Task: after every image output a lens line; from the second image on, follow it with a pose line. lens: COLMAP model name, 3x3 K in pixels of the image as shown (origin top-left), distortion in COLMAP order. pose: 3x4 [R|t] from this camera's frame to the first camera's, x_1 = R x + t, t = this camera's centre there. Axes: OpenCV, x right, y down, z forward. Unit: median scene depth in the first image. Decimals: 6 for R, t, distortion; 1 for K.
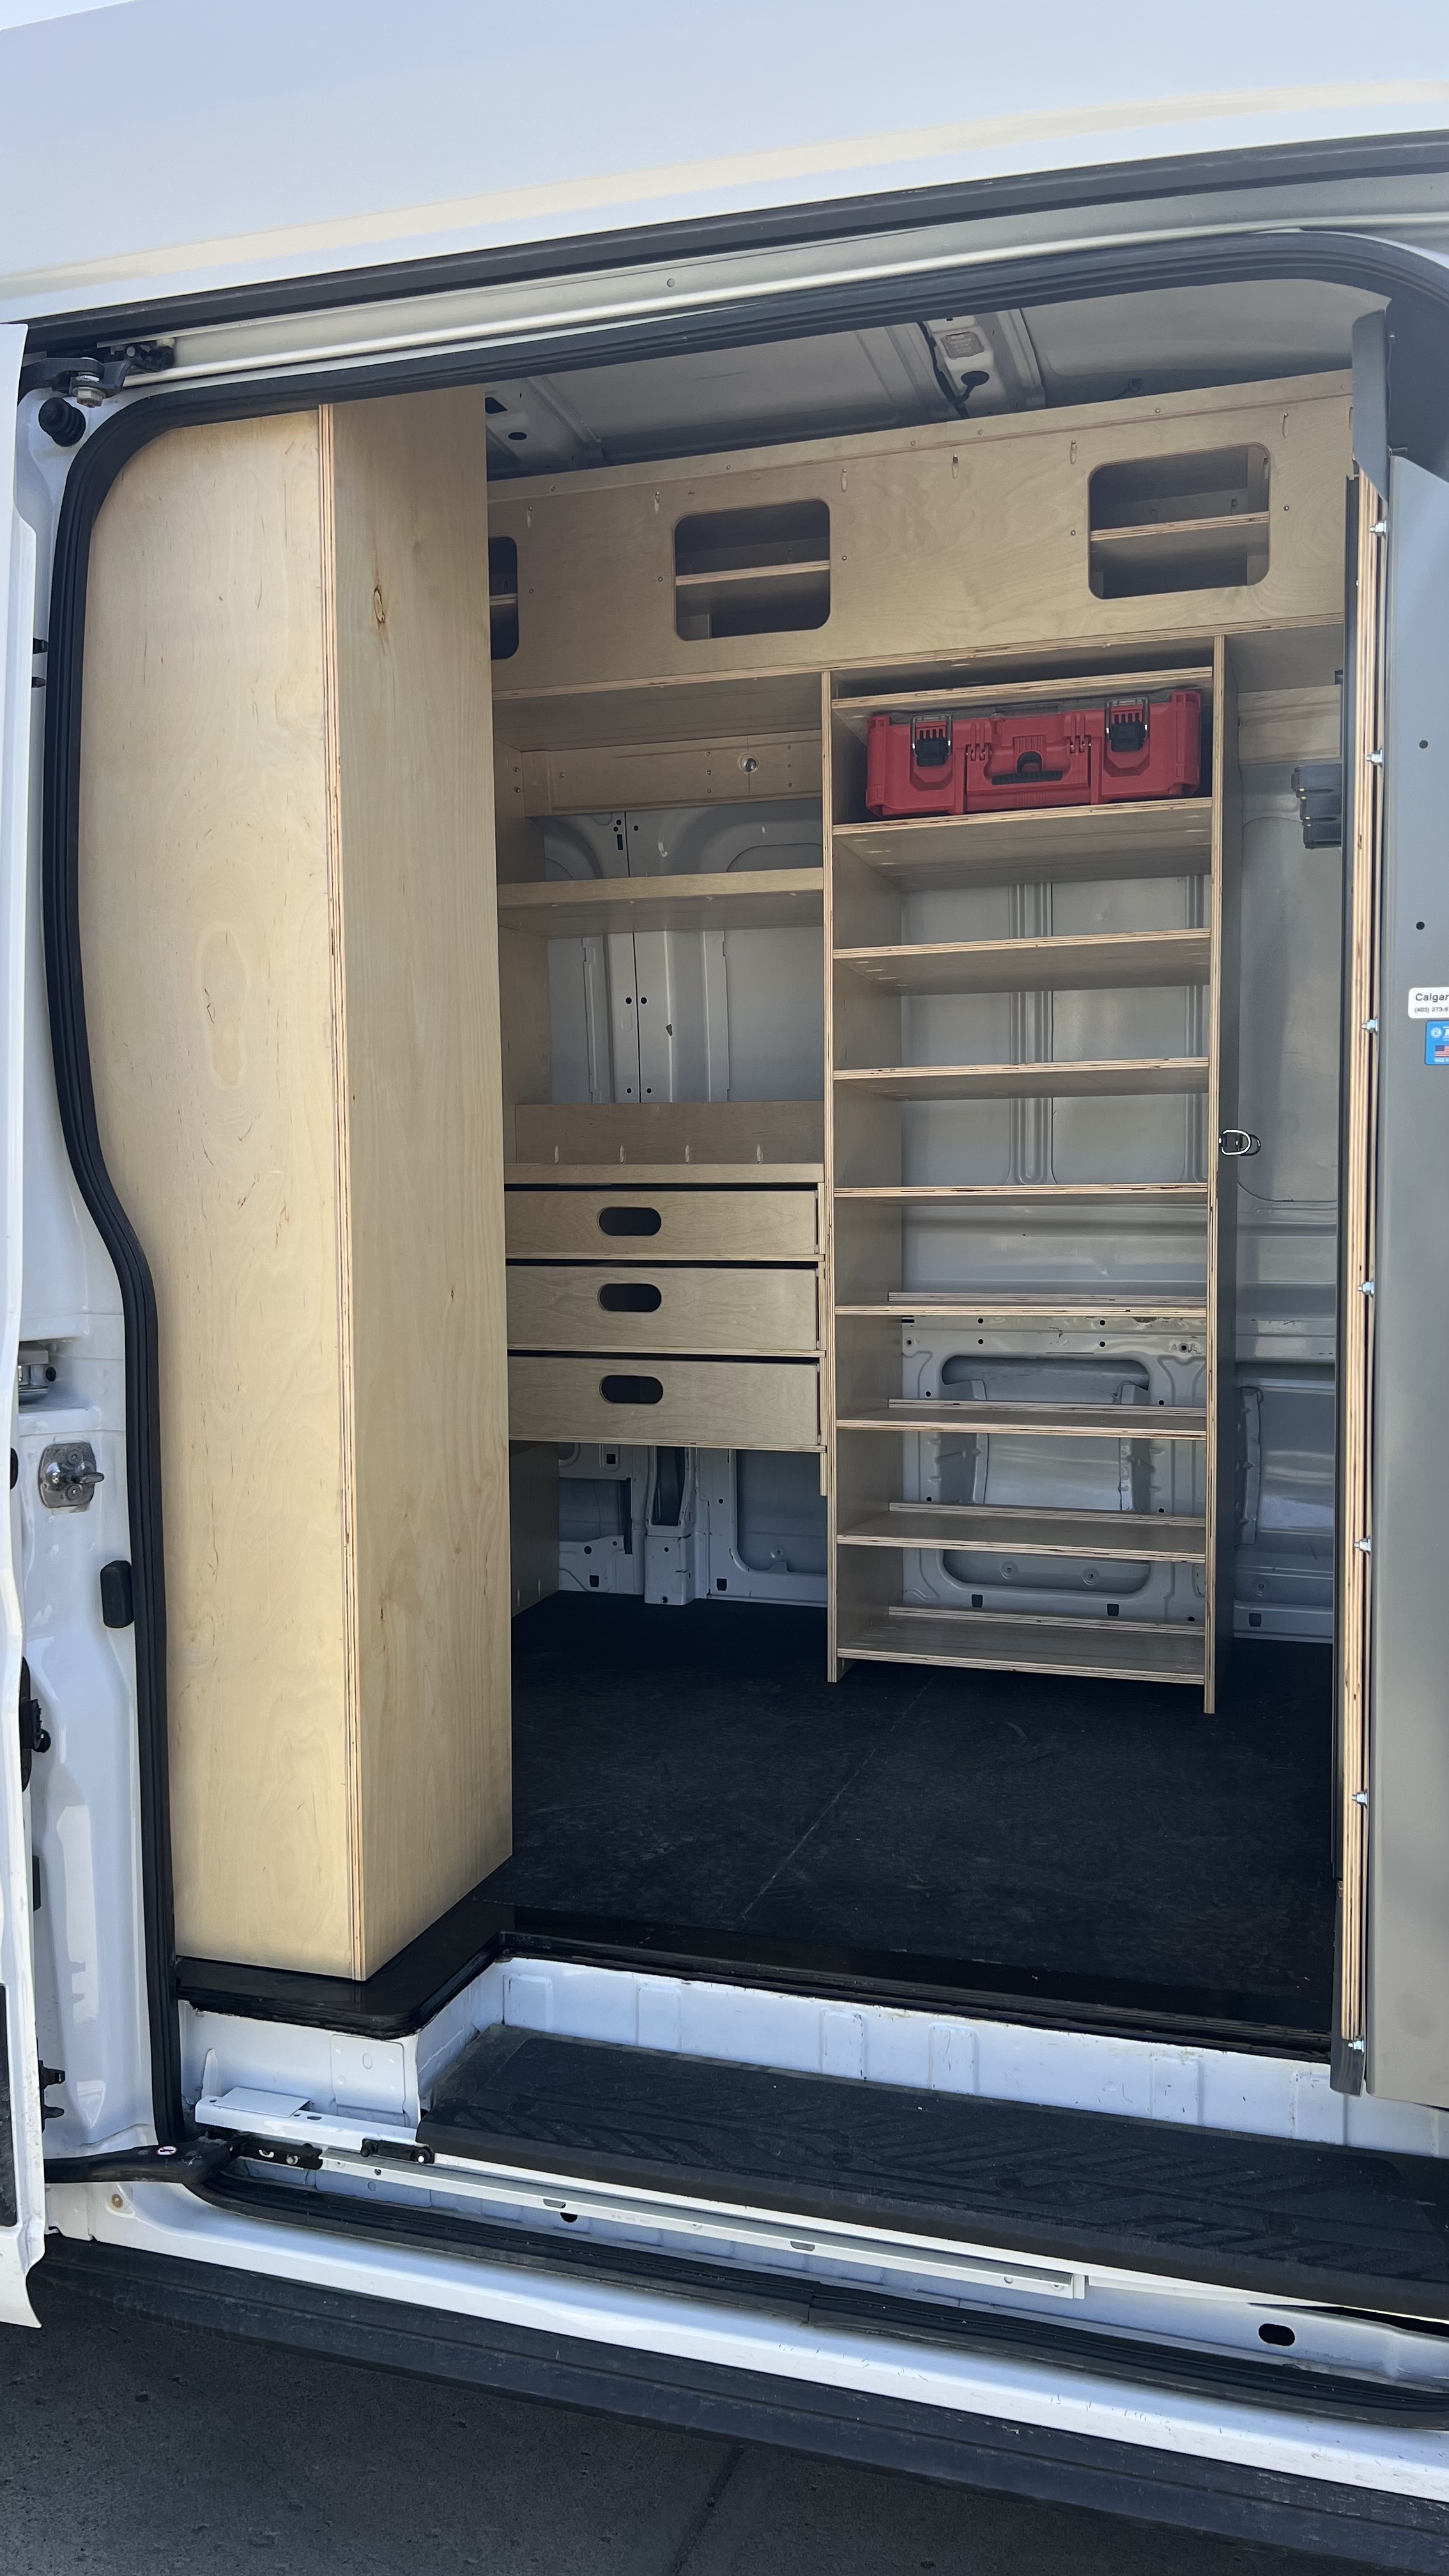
lens RADIAL K [[1933.6, 0, 731.8], [0, 1933.6, 1303.5], [0, 0, 1]] dist [0.124469, -0.291025]
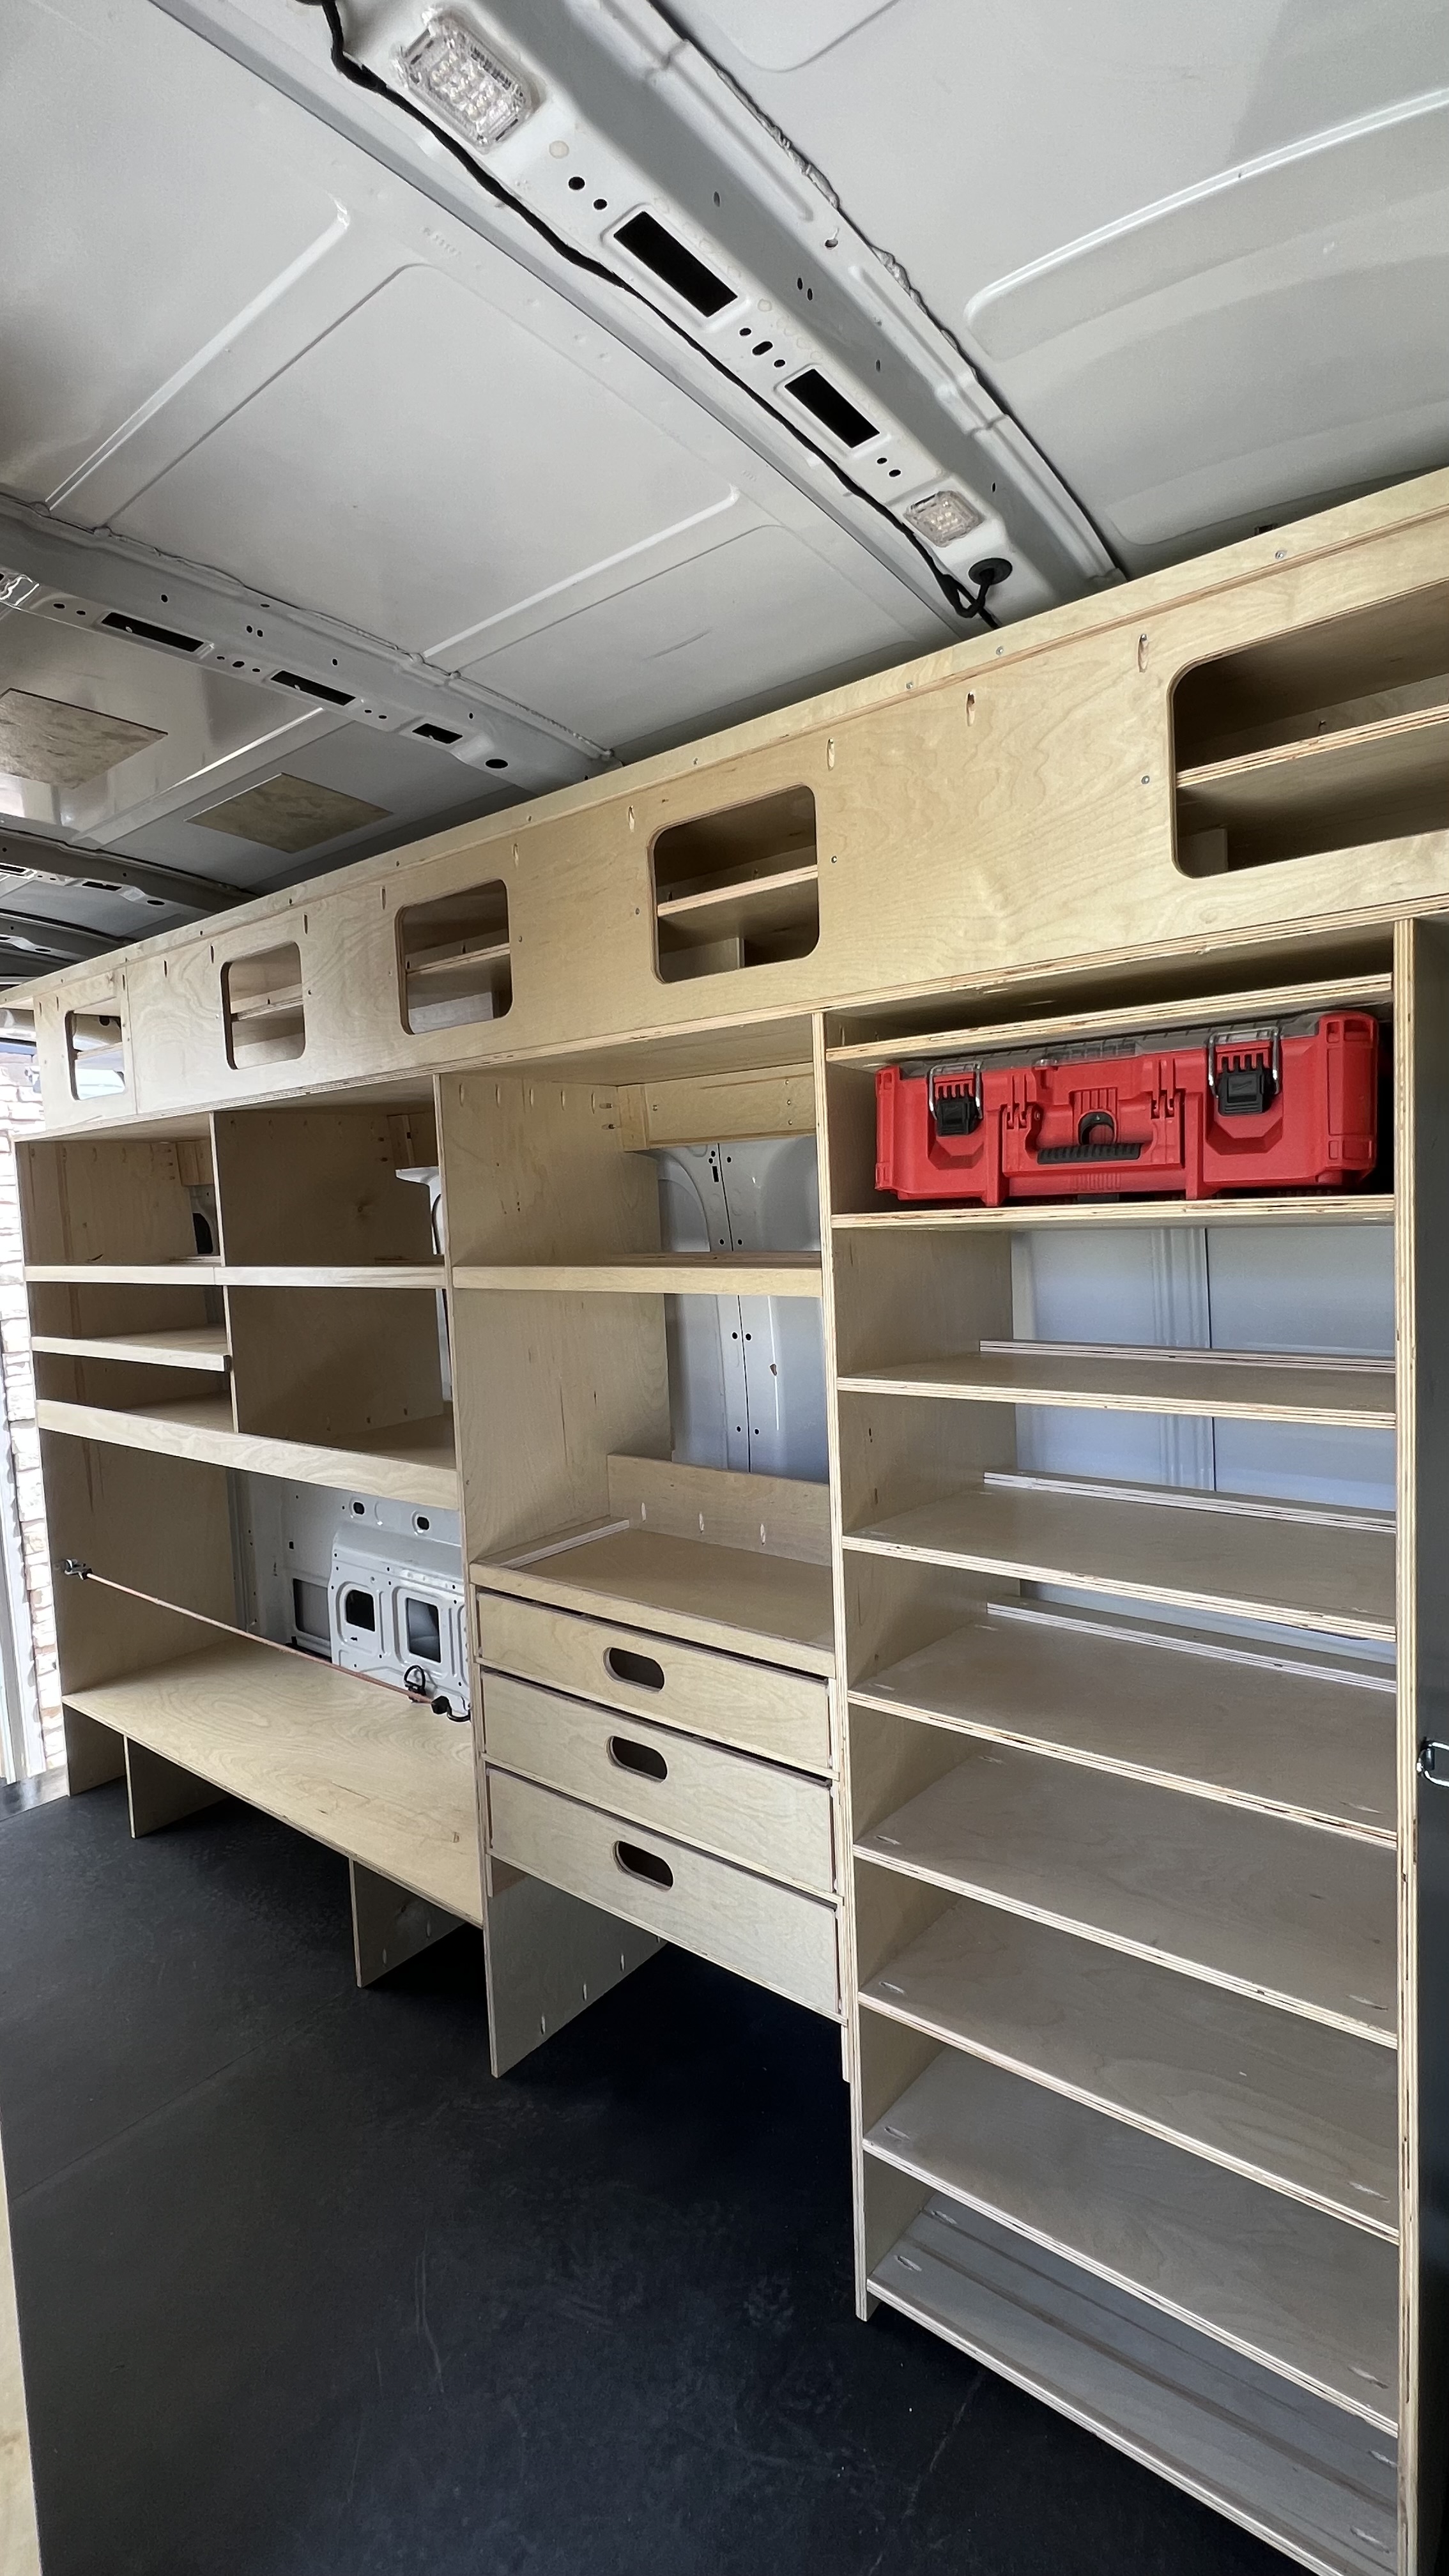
lens RADIAL K [[1171.7, 0, 729.3], [0, 1171.7, 1279.6], [0, 0, 1]] dist [-0.001322, 0.000234]
pose [[0.935853, -0.003858, -0.352370, 0.173123], [0.003613, 0.999993, -0.001351, -0.221437], [0.352373, -0.000009, 0.935860, 0.571126]]
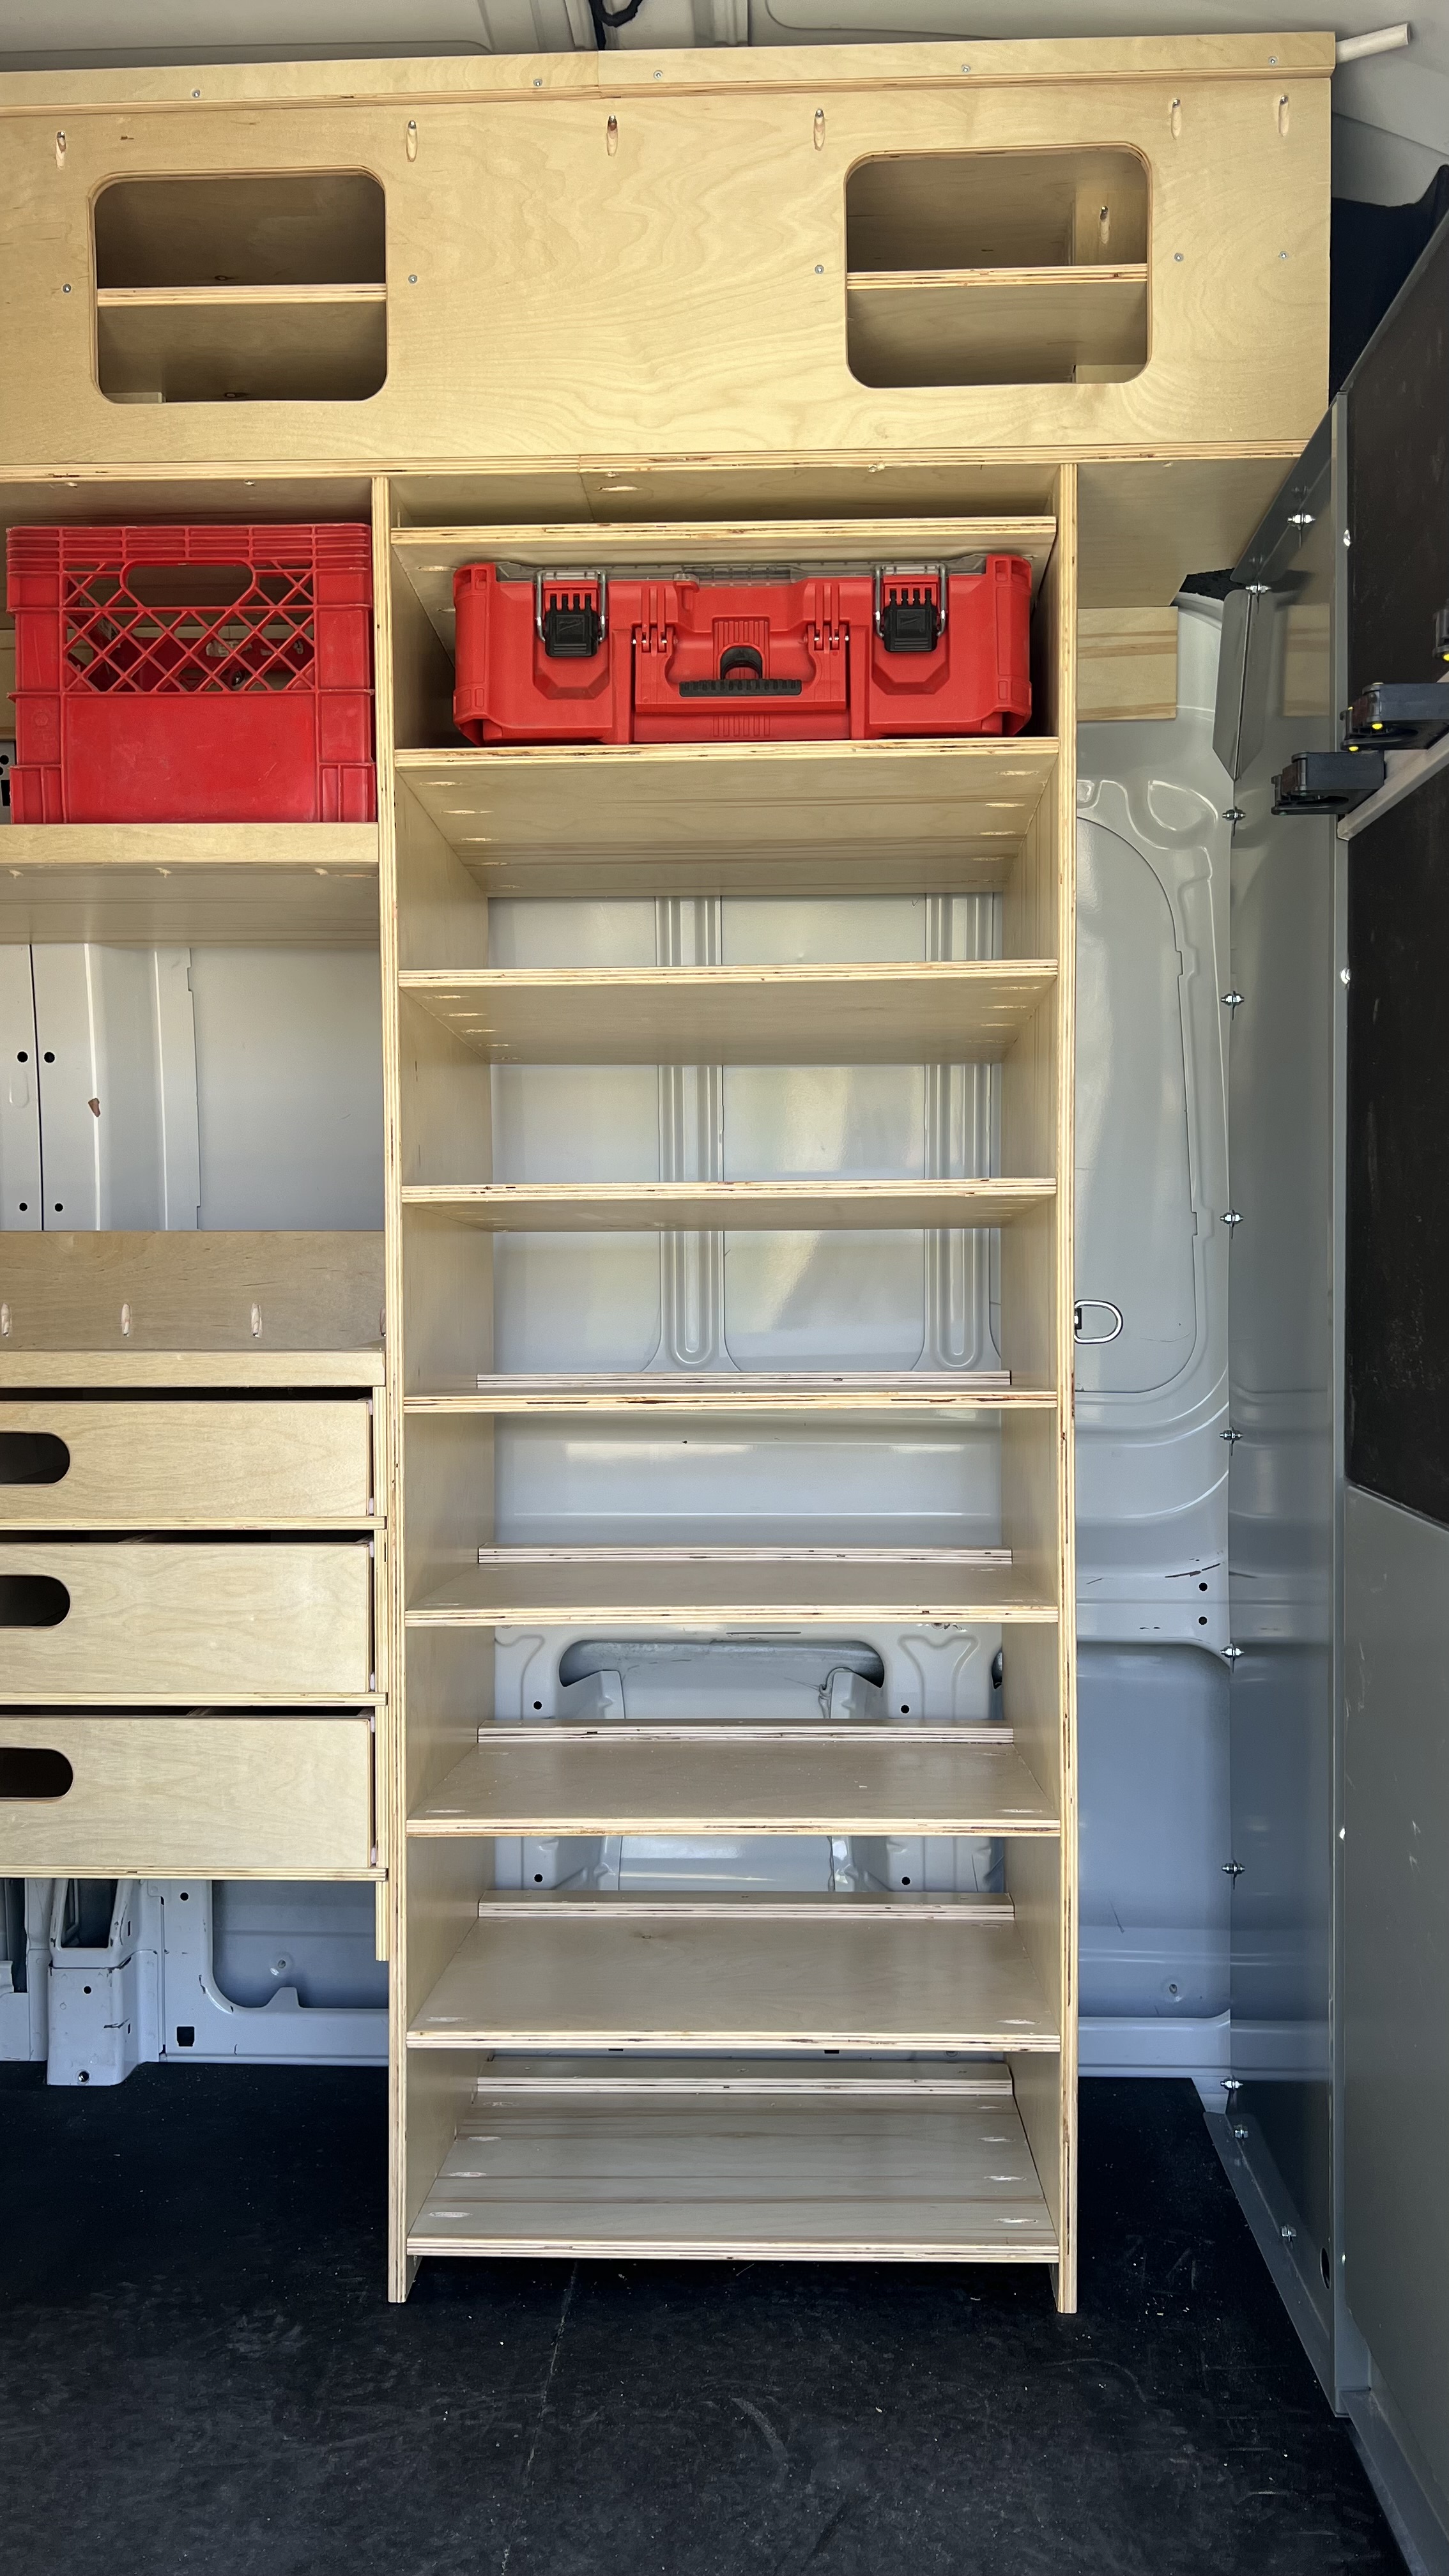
lens RADIAL K [[1936.2, 0, 739.0], [0, 1936.2, 1301.5], [0, 0, 1]] dist [0.049836, -0.050364]
pose [[0.962820, -0.000831, 0.270142, -0.004180], [0.014549, 0.998704, -0.048782, -0.059476], [-0.269752, 0.050898, 0.961584, 0.447844]]
